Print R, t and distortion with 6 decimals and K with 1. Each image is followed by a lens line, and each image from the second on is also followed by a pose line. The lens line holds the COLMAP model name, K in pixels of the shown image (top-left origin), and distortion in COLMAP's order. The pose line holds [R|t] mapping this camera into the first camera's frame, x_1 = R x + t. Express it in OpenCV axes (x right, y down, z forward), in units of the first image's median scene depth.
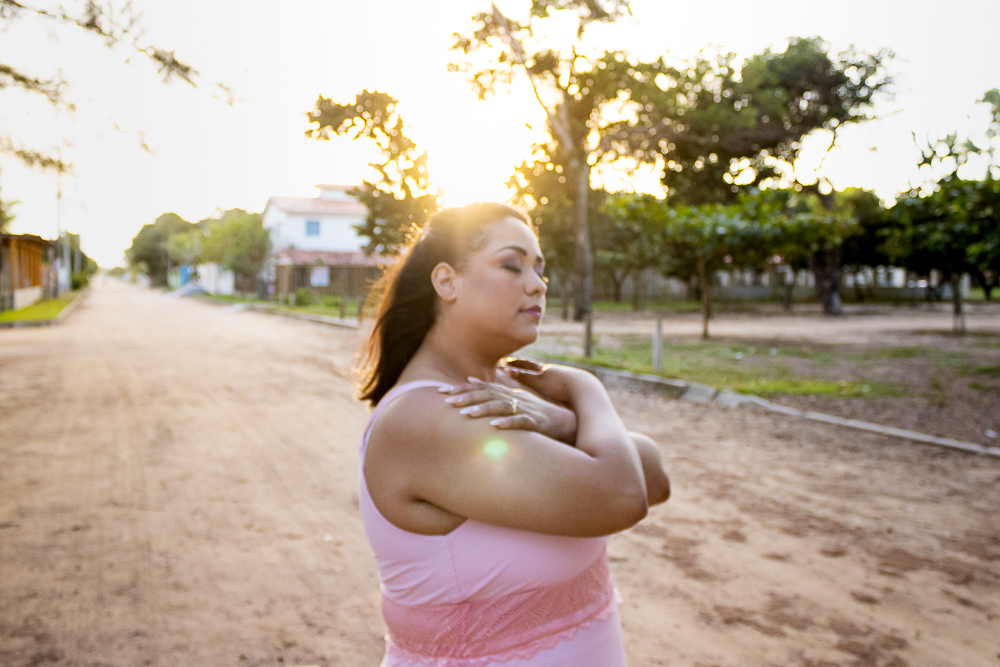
lens RADIAL K [[852.4, 0, 499.7], [0, 852.4, 331.6], [0, 0, 1]] dist [-0.005313, 0.007826]
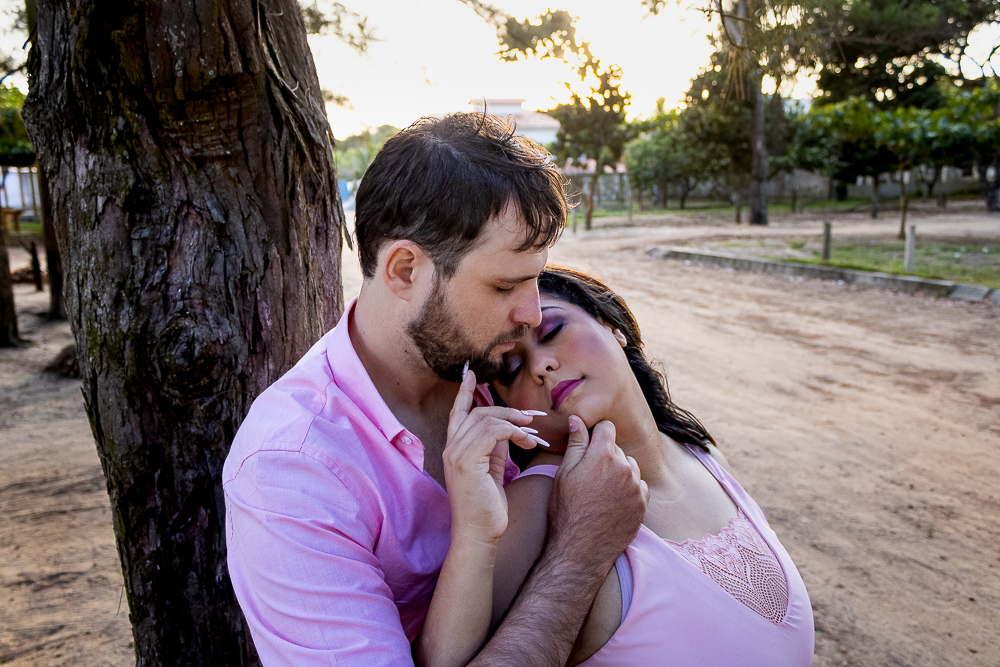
lens RADIAL K [[793.2, 0, 498.6], [0, 793.2, 339.1], [0, 0, 1]] dist [0.000654, 0.004313]
pose [[0.993771, -0.009859, -0.111001, -0.133990], [0.024512, 0.991022, 0.131432, -0.008821], [0.108709, -0.133334, 0.985091, -0.043734]]
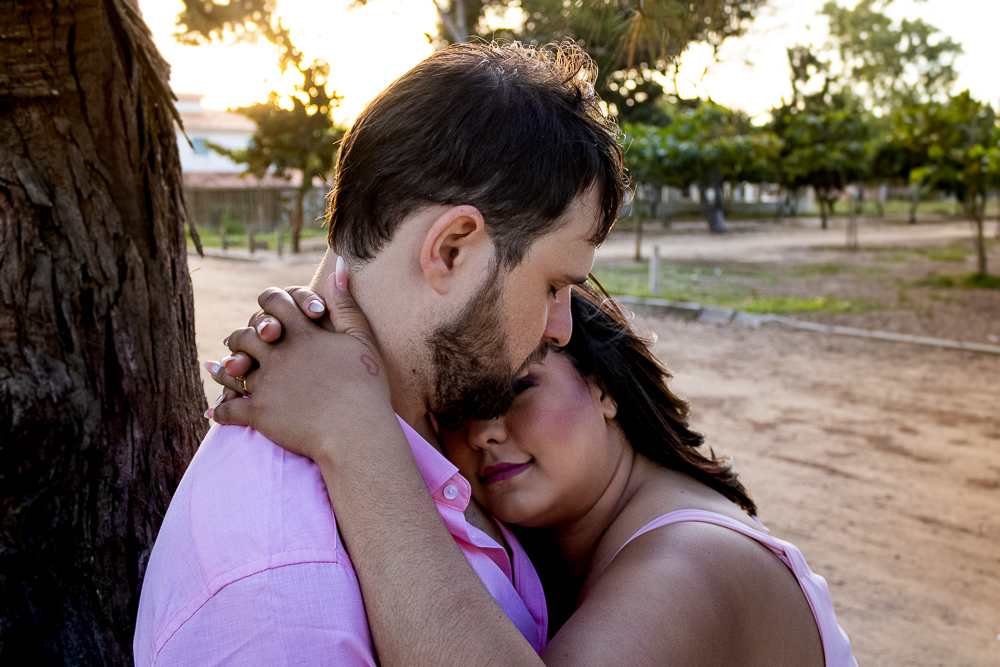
lens RADIAL K [[932.4, 0, 503.3], [0, 932.4, 356.5], [0, 0, 1]] dist [-0.009679, 0.000000]
pose [[0.972438, -0.054552, 0.226691, -0.149938], [0.029420, 0.993182, 0.112804, -0.007540], [-0.231299, -0.103026, 0.967412, -0.033736]]
